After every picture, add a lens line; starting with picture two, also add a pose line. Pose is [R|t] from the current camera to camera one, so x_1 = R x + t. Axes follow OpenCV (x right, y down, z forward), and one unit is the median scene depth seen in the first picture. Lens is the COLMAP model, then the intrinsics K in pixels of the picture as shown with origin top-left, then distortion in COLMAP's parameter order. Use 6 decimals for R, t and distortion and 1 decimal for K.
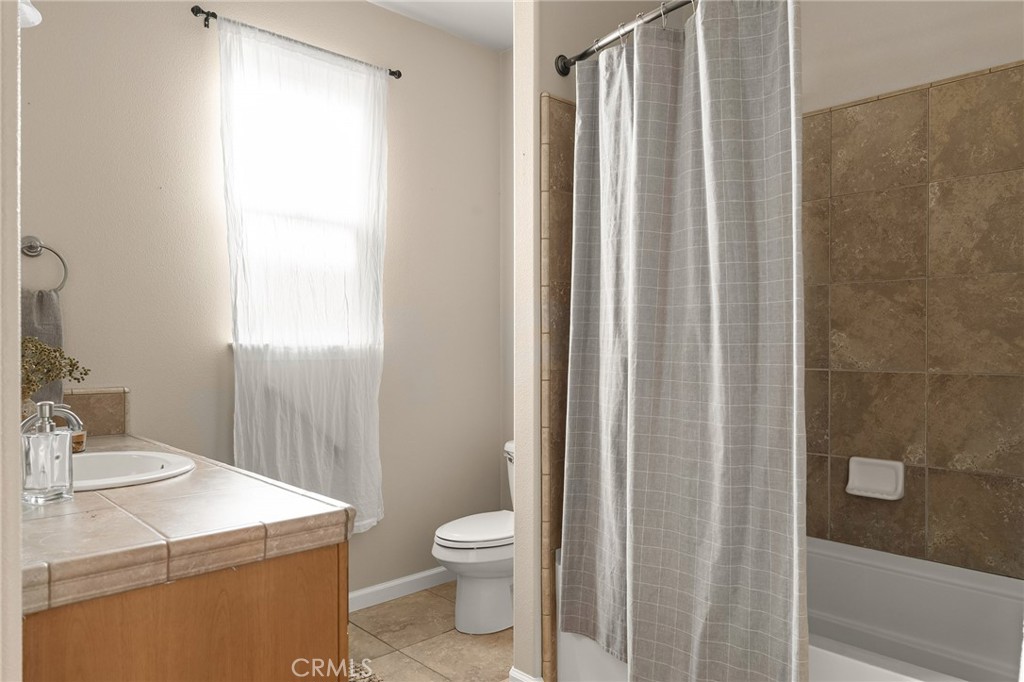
lens RADIAL K [[668.1, 0, 514.7], [0, 668.1, 346.5], [0, 0, 1]] dist [0.000655, -0.002393]
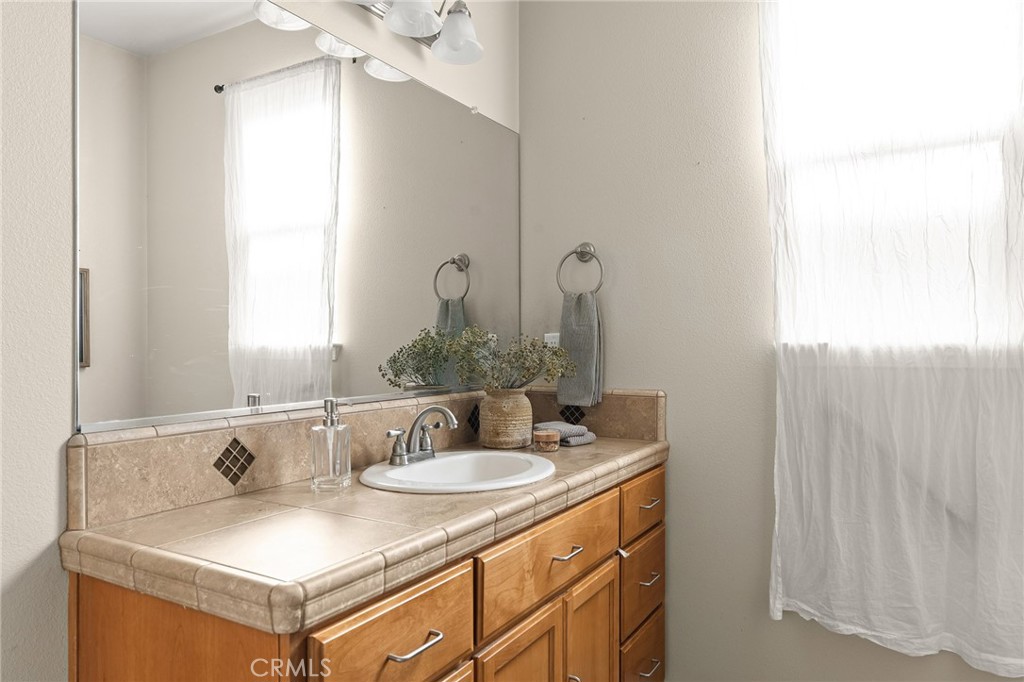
lens RADIAL K [[668.1, 0, 513.8], [0, 668.1, 336.4], [0, 0, 1]] dist [0.000655, -0.002393]
pose [[0.276686, -0.014683, -0.960848, 0.226869], [0.001981, 0.999890, -0.014710, -0.000961], [0.960958, 0.002166, 0.276684, 0.501158]]
